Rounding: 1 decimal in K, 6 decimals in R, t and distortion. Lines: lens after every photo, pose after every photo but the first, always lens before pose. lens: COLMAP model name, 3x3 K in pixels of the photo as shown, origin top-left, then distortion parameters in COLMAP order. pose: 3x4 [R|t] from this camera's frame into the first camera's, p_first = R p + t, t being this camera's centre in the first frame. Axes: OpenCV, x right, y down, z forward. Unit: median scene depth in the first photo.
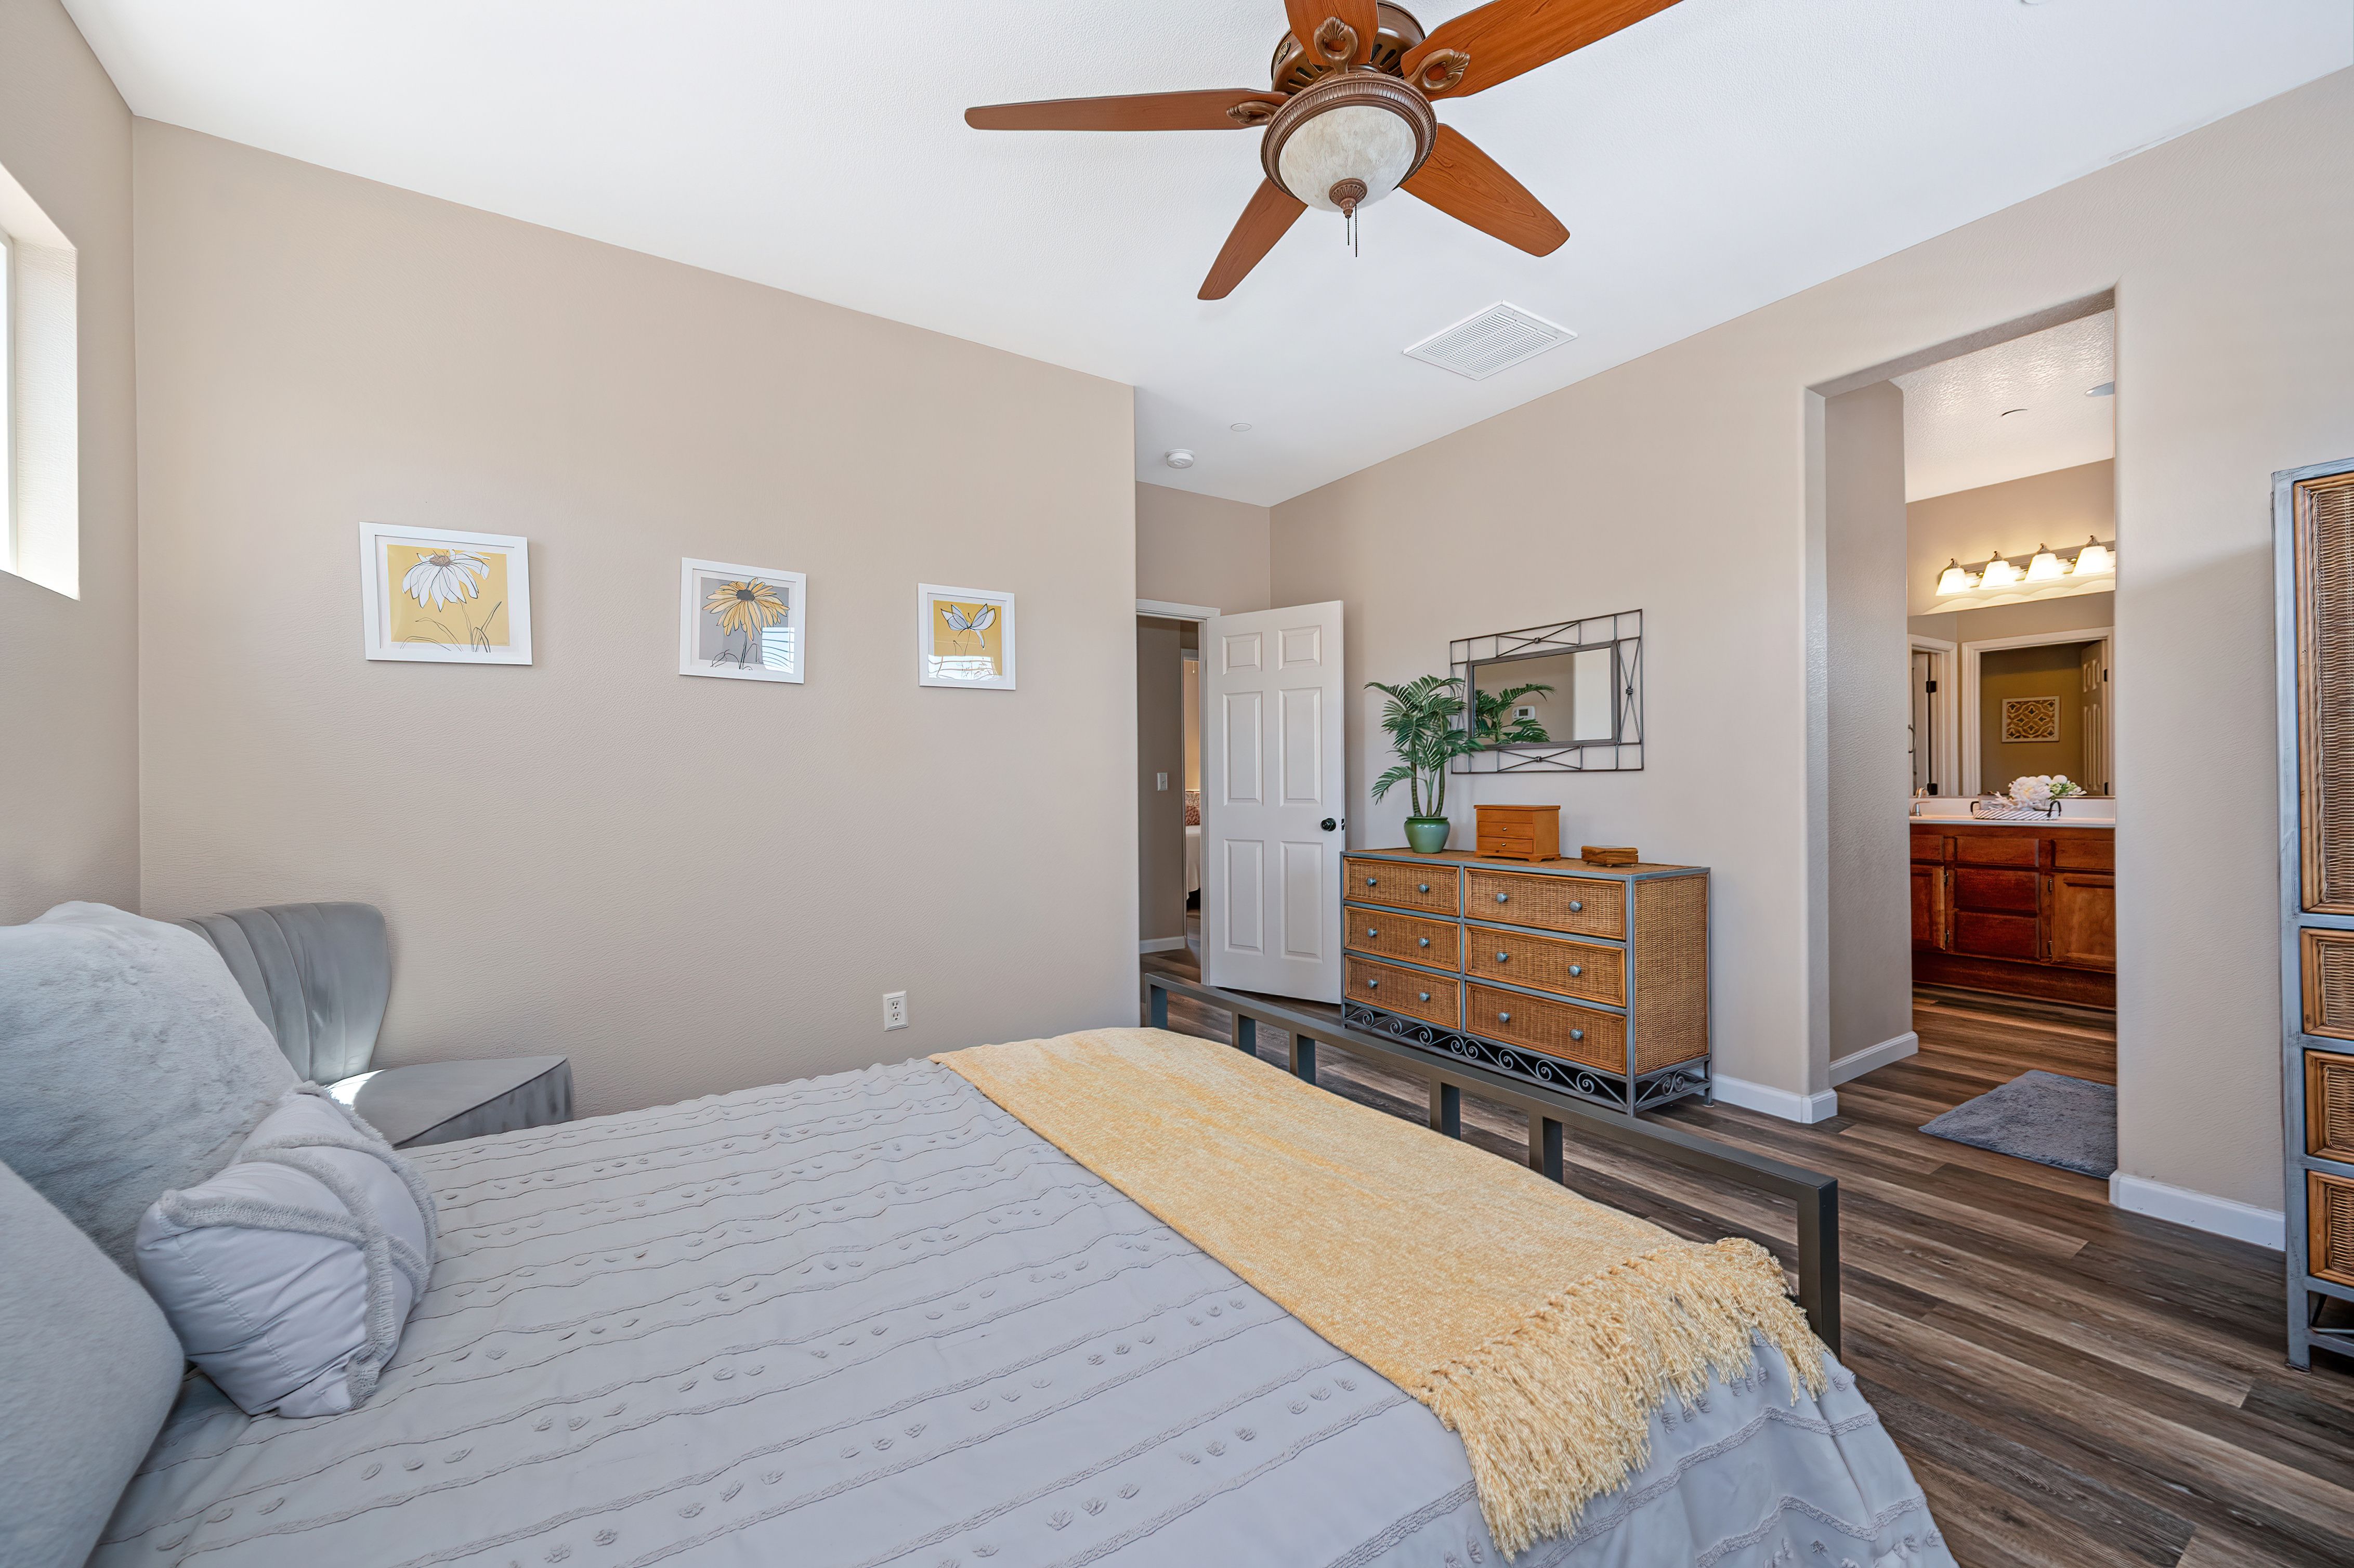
lens RADIAL K [[931.0, 0, 1182.1], [0, 931.0, 778.7], [0, 0, 1]] dist [-0.001169, -0.000332]
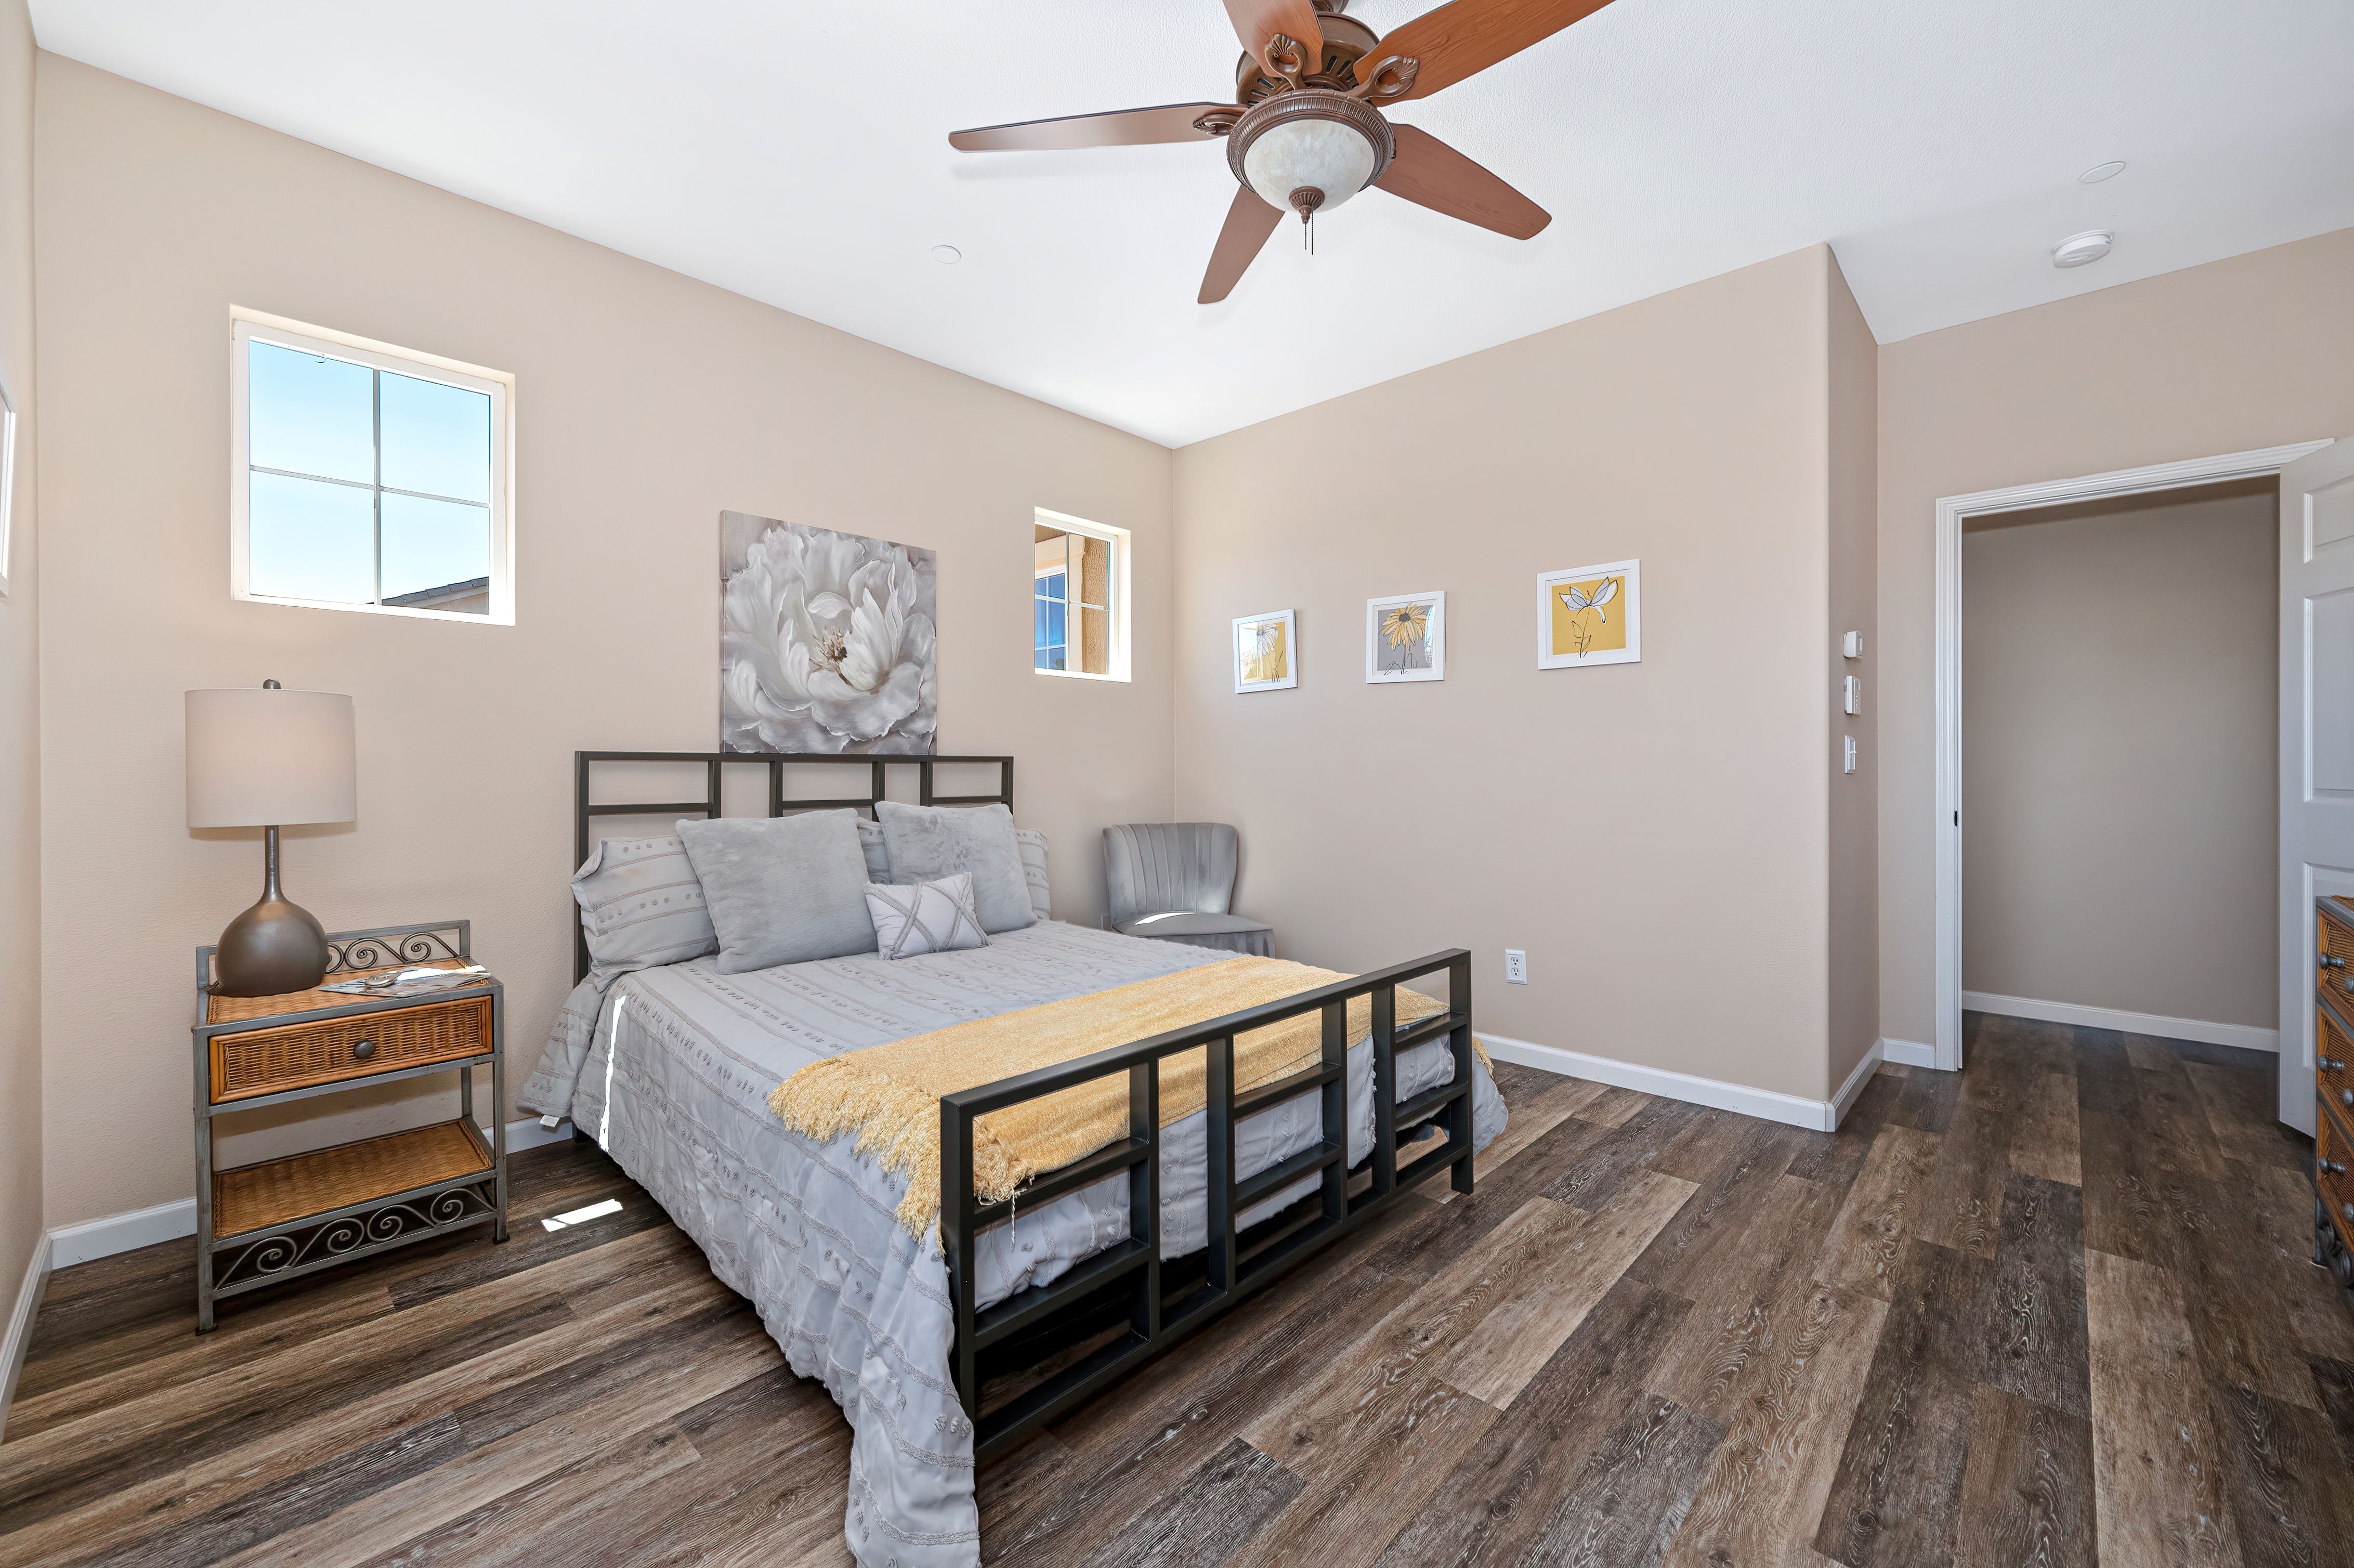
lens RADIAL K [[931.0, 0, 1181.6], [0, 931.0, 770.3], [0, 0, 1]] dist [-0.001169, -0.000332]
pose [[0.231649, 0.015757, -0.972672, 0.654256], [0.009721, 0.999781, 0.018511, -0.008740], [0.972751, -0.013743, 0.231446, 0.348402]]
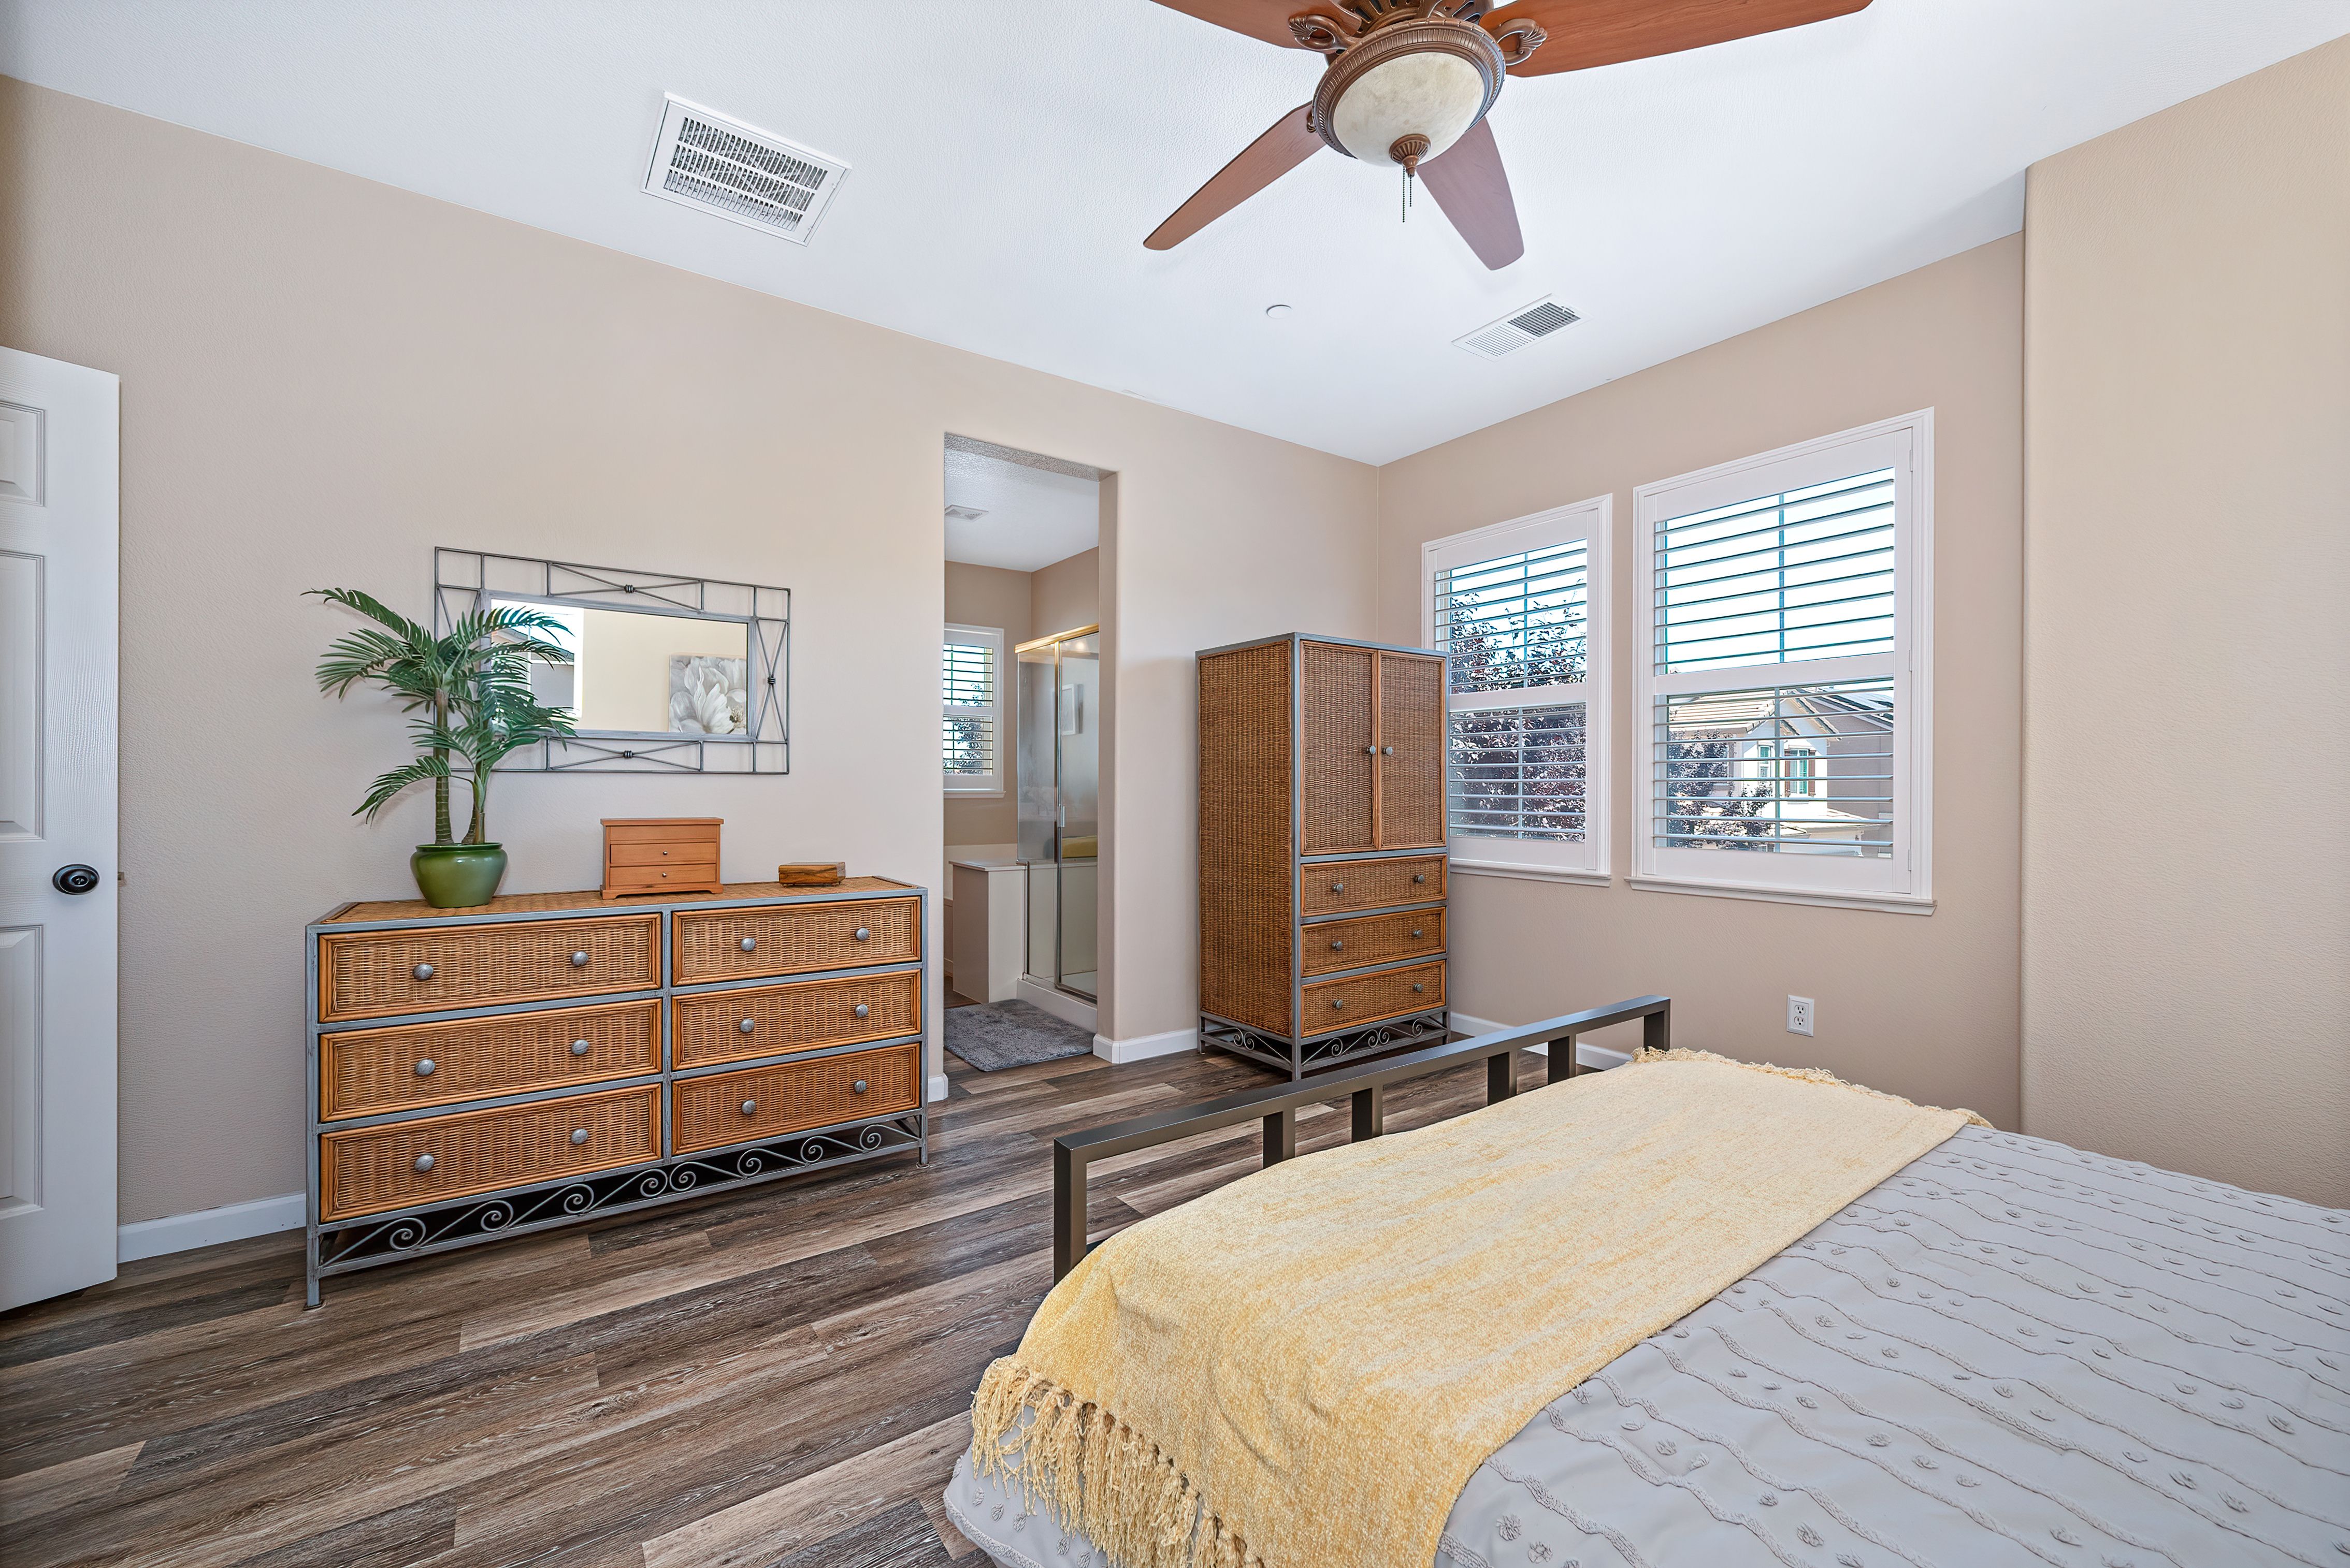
lens RADIAL K [[929.2, 0, 1186.2], [0, 929.2, 791.6], [0, 0, 1]] dist [-0.001169, -0.000332]
pose [[-0.042298, 0.006479, 0.999084, -0.412093], [-0.007598, 0.999948, -0.006806, 0.010773], [-0.999076, -0.007879, -0.042247, 0.709147]]
